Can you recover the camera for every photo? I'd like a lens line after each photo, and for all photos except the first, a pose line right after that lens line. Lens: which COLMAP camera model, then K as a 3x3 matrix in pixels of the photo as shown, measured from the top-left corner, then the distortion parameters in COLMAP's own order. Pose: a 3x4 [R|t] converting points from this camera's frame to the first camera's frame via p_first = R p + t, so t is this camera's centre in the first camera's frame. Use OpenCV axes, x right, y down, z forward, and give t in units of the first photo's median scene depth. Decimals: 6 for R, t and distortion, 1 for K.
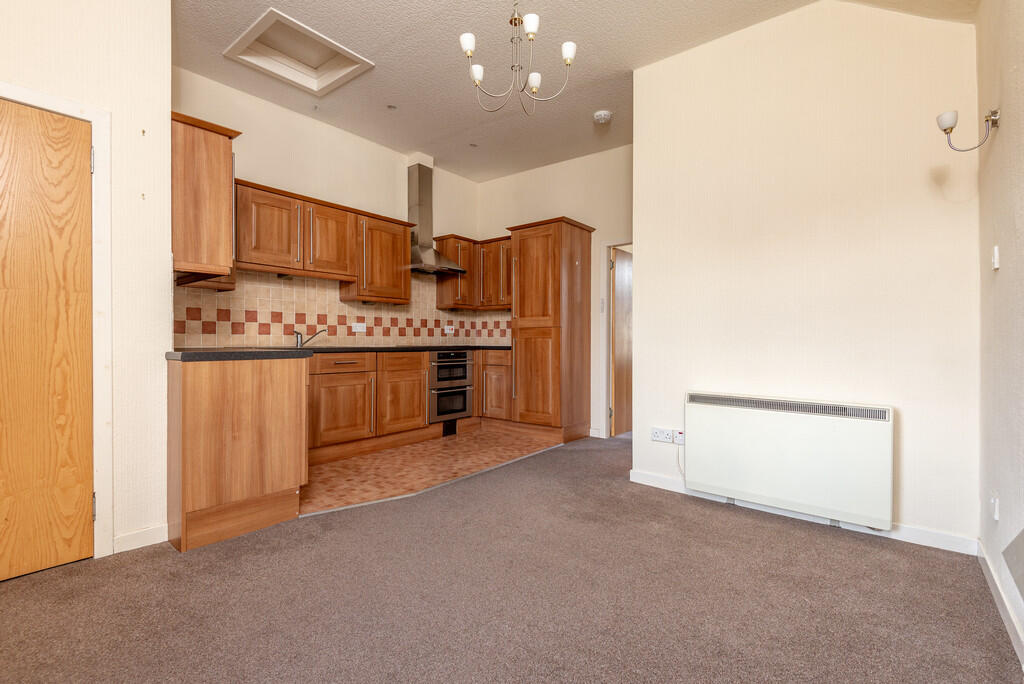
lens RADIAL K [[463.0, 0, 508.3], [0, 463.0, 343.6], [0, 0, 1]] dist [0.047503, -0.028368]
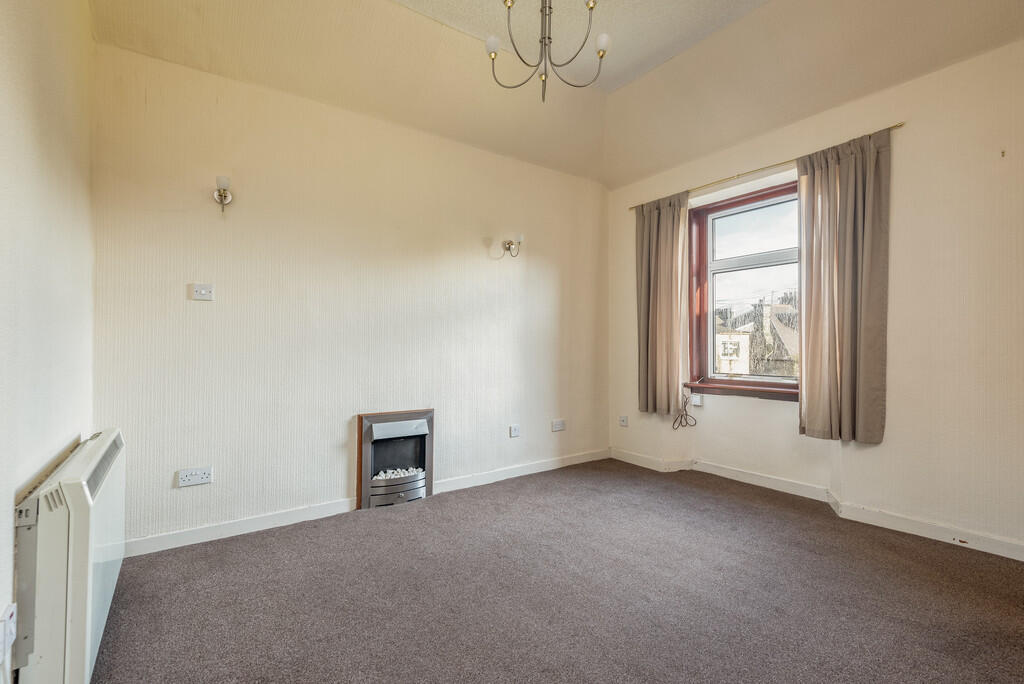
lens RADIAL K [[463.0, 0, 508.3], [0, 463.0, 343.6], [0, 0, 1]] dist [0.047503, -0.028368]
pose [[-0.961234, -0.003431, 0.275713, -0.096285], [-0.001866, 0.999981, 0.005937, -0.021898], [-0.275728, 0.005193, -0.961222, 1.159751]]
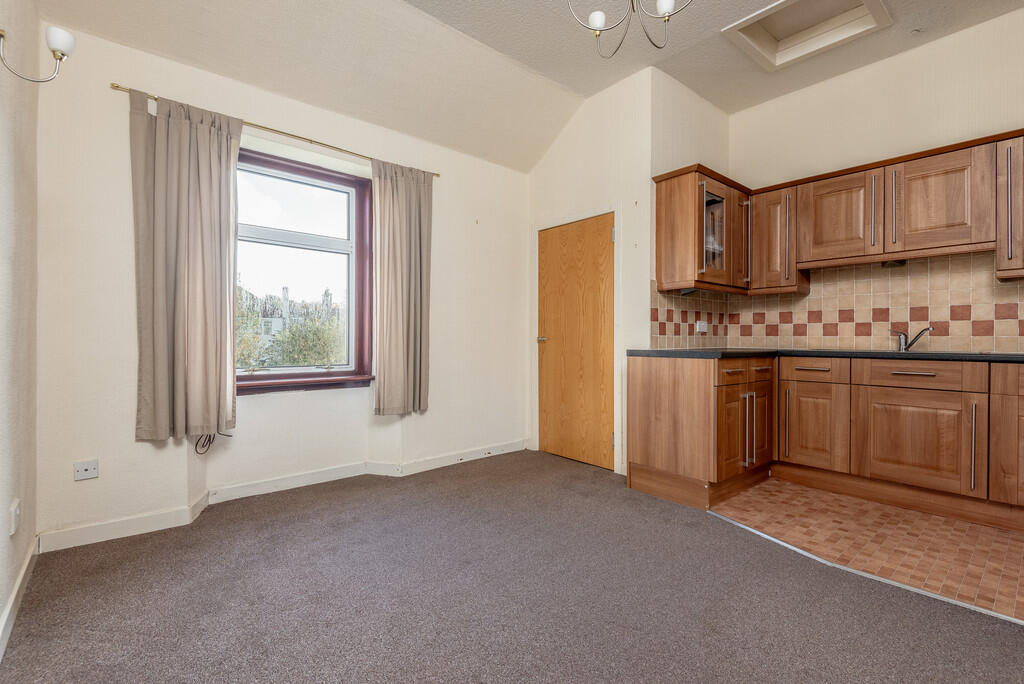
lens RADIAL K [[462.7, 0, 512.0], [0, 462.7, 342.0], [0, 0, 1]] dist [-0.000078, -0.000523]
pose [[-0.175608, -0.000654, -0.984460, 0.504225], [-0.012327, 0.999923, 0.001535, -0.001202], [0.984383, 0.012405, -0.175602, 0.589339]]
